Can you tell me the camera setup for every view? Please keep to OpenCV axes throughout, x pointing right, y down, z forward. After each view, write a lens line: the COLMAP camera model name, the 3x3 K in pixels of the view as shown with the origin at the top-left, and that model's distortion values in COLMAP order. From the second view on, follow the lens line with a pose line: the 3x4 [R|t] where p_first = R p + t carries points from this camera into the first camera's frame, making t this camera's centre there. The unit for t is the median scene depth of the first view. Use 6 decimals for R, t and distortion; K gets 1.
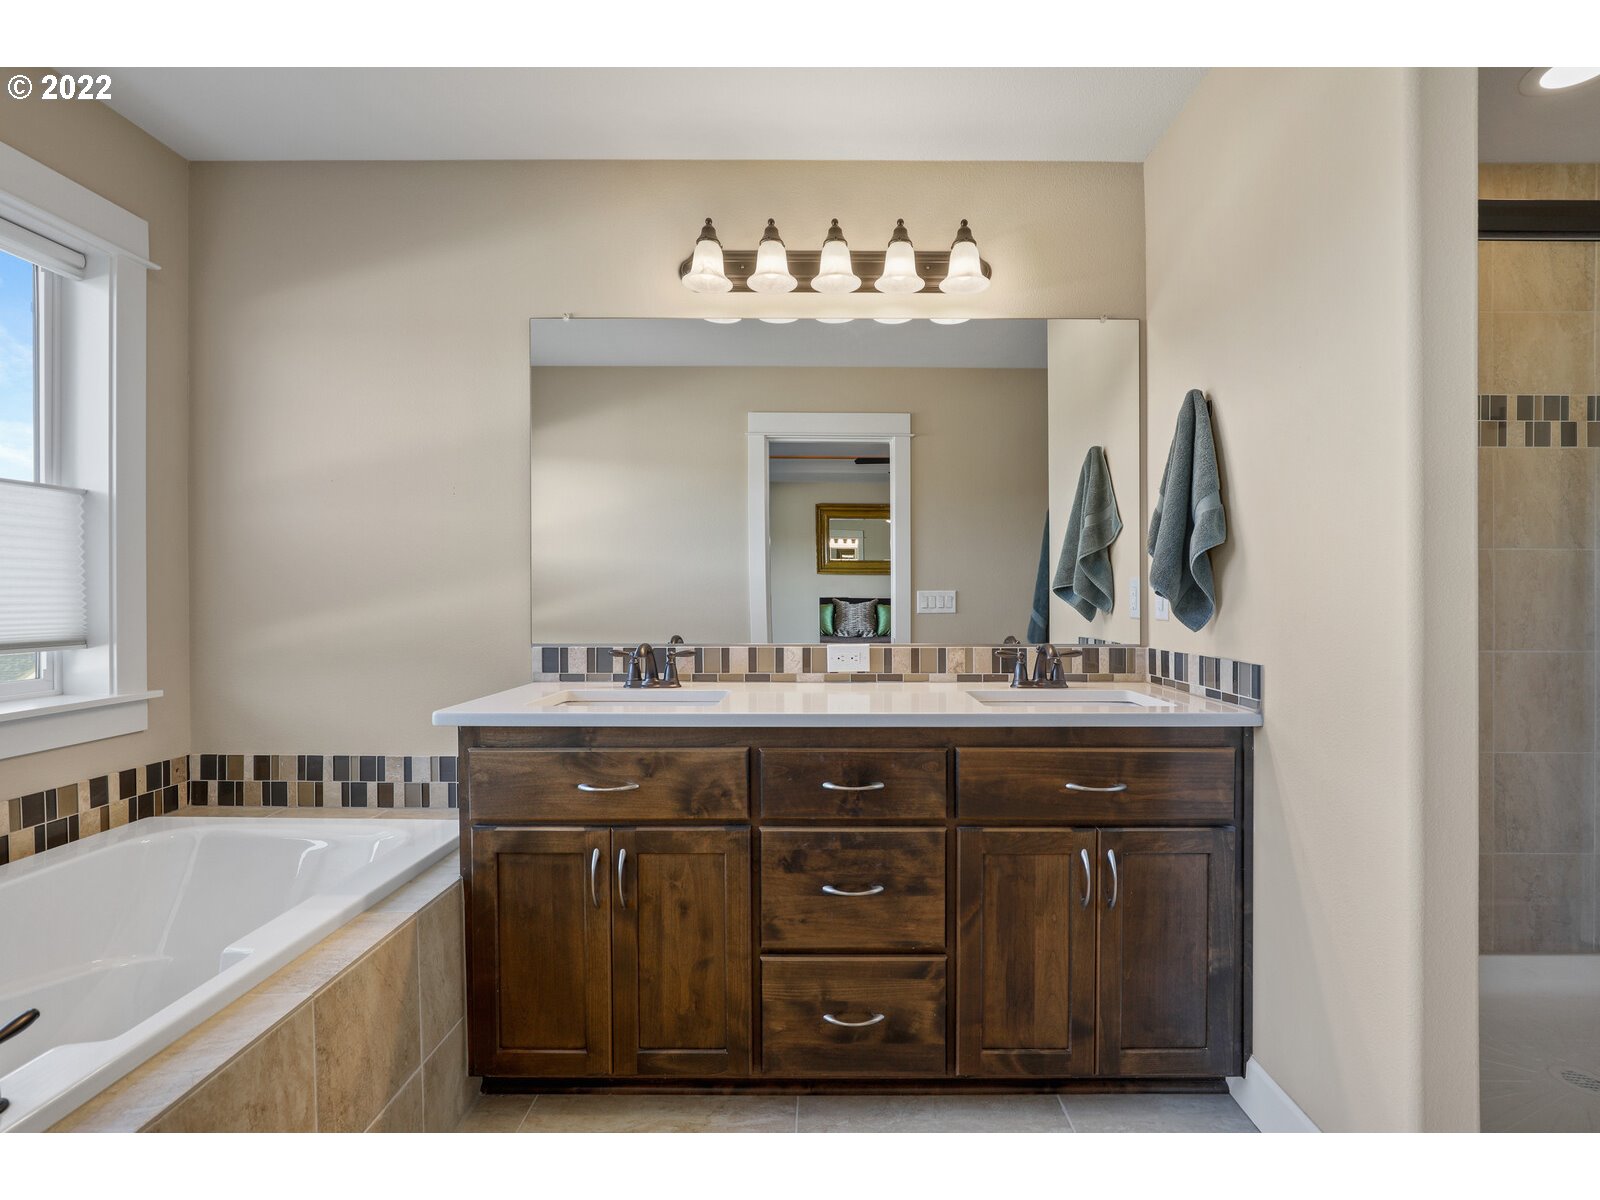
lens RADIAL K [[731.9, 0, 842.2], [0, 731.9, 598.2], [0, 0, 1]] dist [-0.015435, 0.003940]
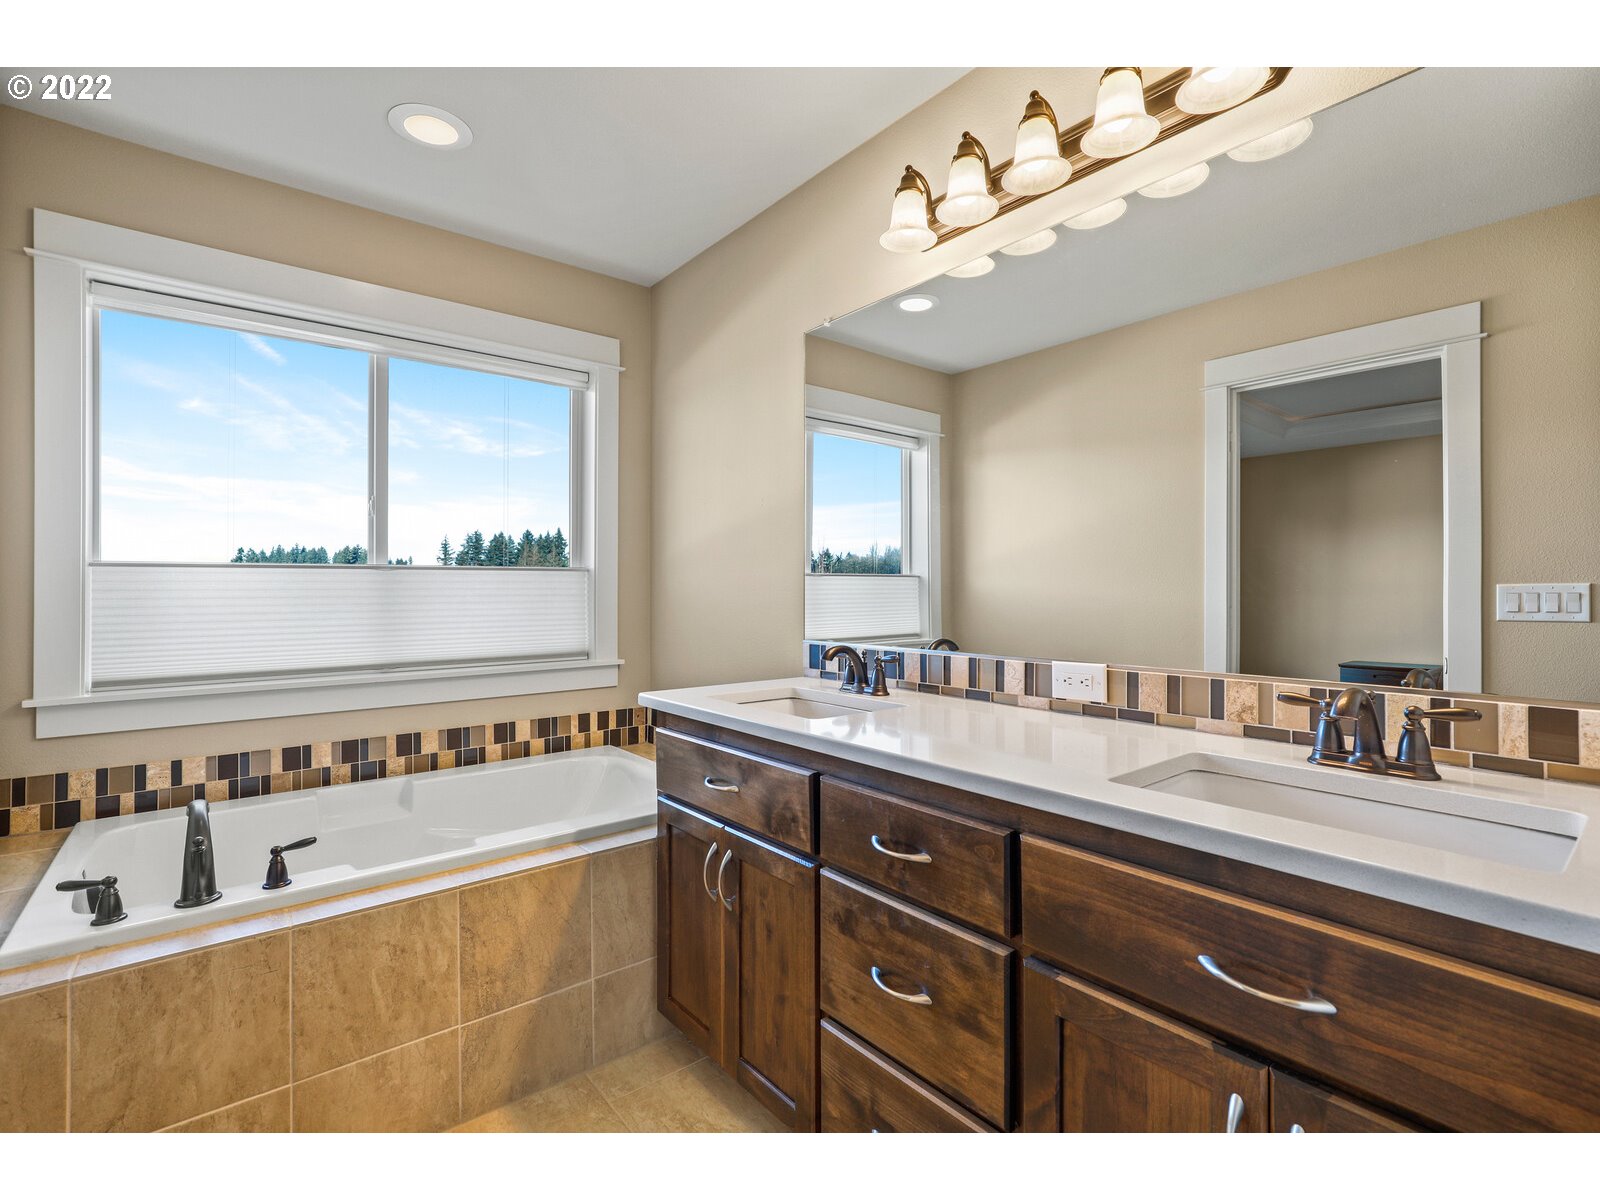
lens RADIAL K [[731.9, 0, 813.5], [0, 731.9, 600.0], [0, 0, 1]] dist [-0.015435, 0.003940]
pose [[0.636144, 0.007835, -0.771530, 0.534349], [-0.000464, 0.999952, 0.009772, -0.007711], [0.771570, -0.005859, 0.636117, 0.451221]]
